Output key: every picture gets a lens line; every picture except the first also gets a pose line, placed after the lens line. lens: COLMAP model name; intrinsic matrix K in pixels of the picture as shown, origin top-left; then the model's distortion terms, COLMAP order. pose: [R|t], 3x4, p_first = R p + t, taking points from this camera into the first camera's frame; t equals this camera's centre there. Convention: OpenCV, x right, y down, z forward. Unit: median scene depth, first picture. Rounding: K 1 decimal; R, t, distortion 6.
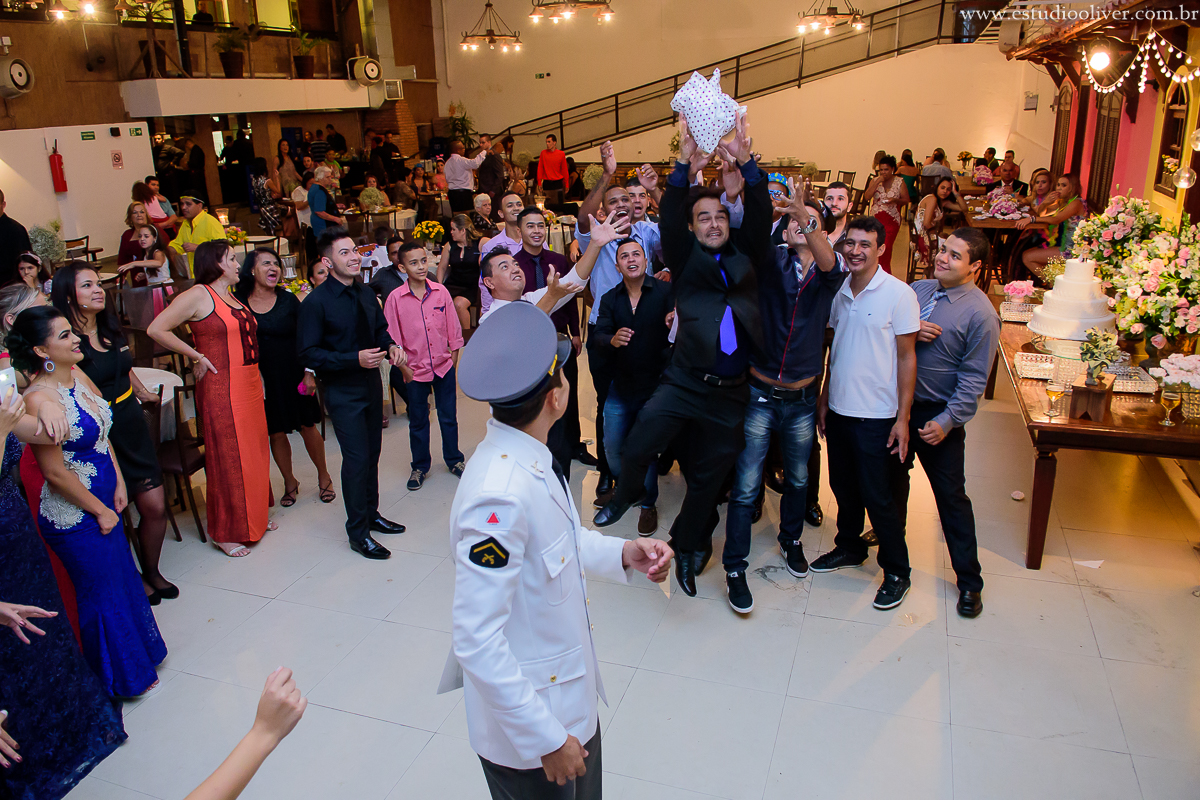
lens RADIAL K [[879.7, 0, 600.4], [0, 879.7, 390.0], [0, 0, 1]] dist [-0.025902, -0.033811]
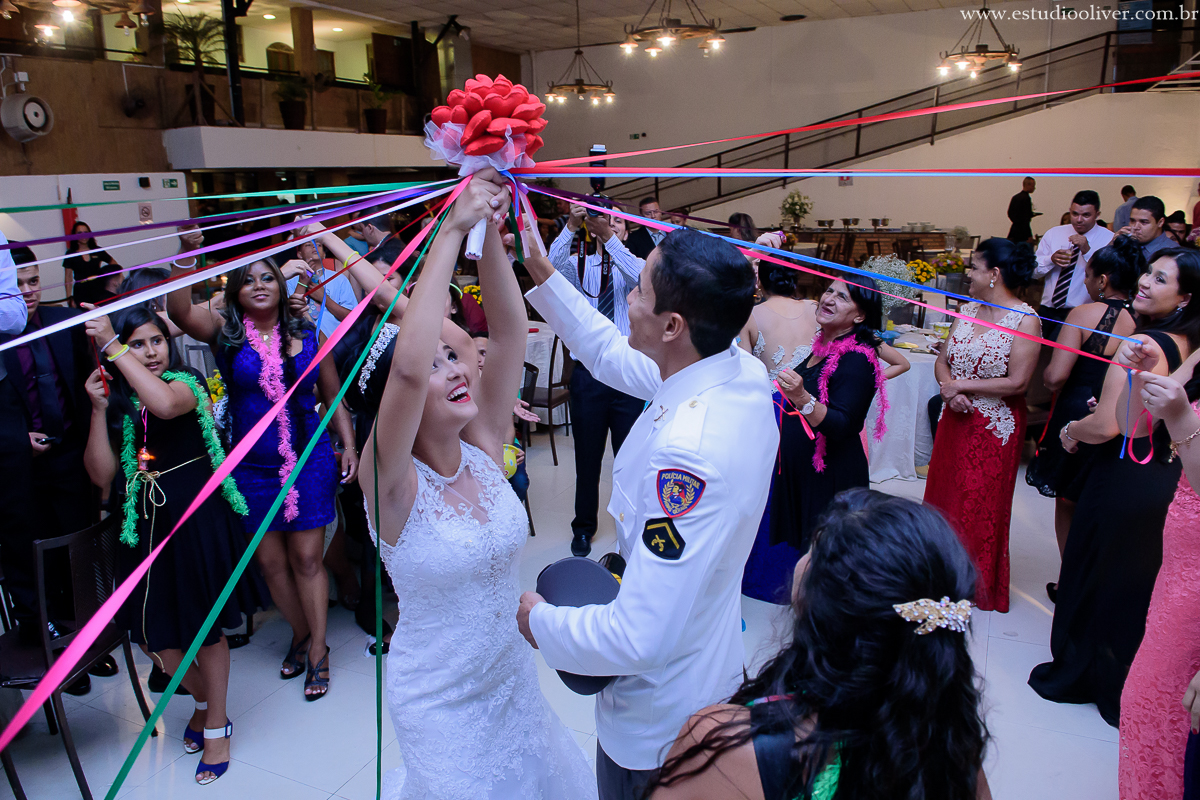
lens RADIAL K [[867.9, 0, 596.1], [0, 867.9, 385.6], [0, 0, 1]] dist [-0.034423, -0.028931]
pose [[0.993737, 0.024488, -0.109030, -0.006366], [-0.033903, 0.995774, -0.085352, -0.030798], [0.106480, 0.088514, 0.990367, 0.185399]]
